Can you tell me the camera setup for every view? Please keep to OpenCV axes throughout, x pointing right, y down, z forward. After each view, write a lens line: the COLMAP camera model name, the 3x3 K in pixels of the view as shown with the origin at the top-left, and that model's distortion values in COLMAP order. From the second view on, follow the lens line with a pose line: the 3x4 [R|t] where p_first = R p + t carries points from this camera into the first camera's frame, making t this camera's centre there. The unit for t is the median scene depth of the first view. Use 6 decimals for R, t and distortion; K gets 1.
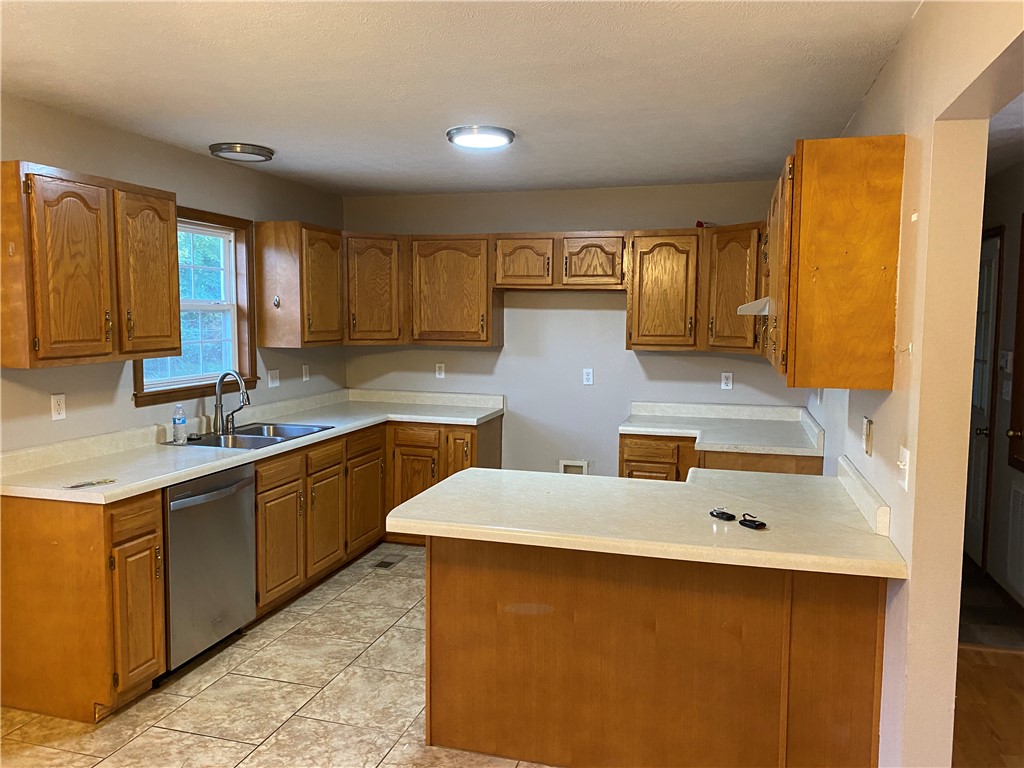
lens RADIAL K [[775.7, 0, 512.0], [0, 775.7, 384.0], [0, 0, 1]] dist [-0.003212, -0.001163]
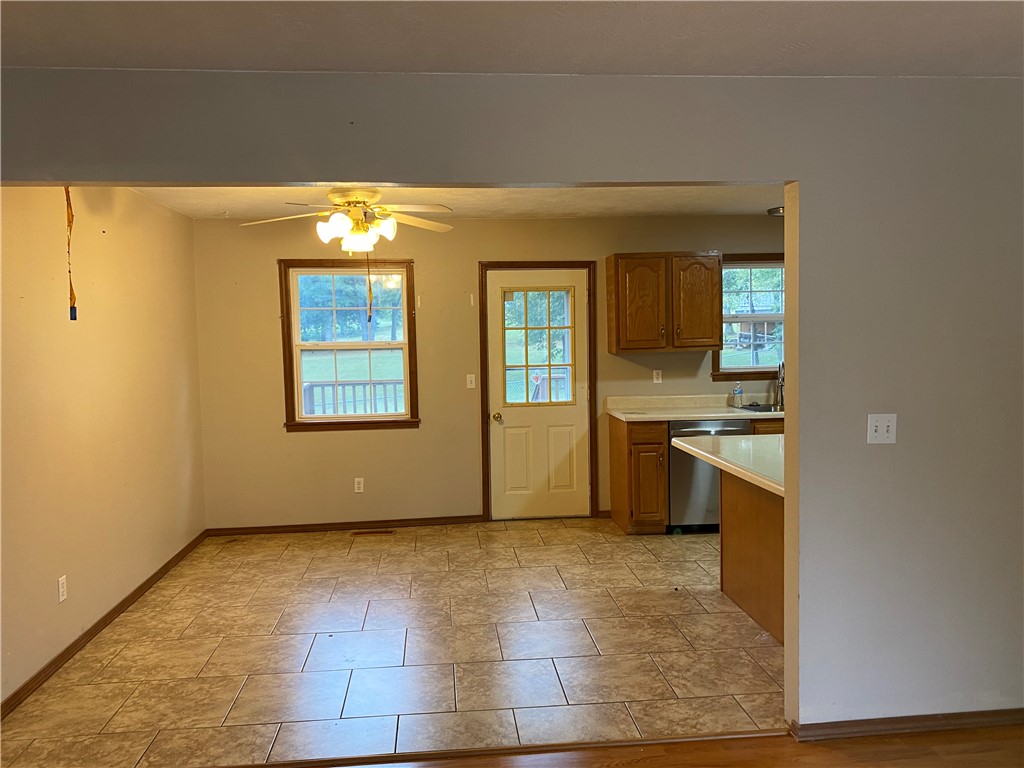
lens RADIAL K [[775.7, 0, 512.0], [0, 775.7, 384.0], [0, 0, 1]] dist [-0.003212, -0.001163]
pose [[0.359452, 0.045032, -0.932076, 1.094082], [-0.058587, 0.997953, 0.025621, 0.022282], [0.931323, 0.045398, 0.361354, 0.001237]]
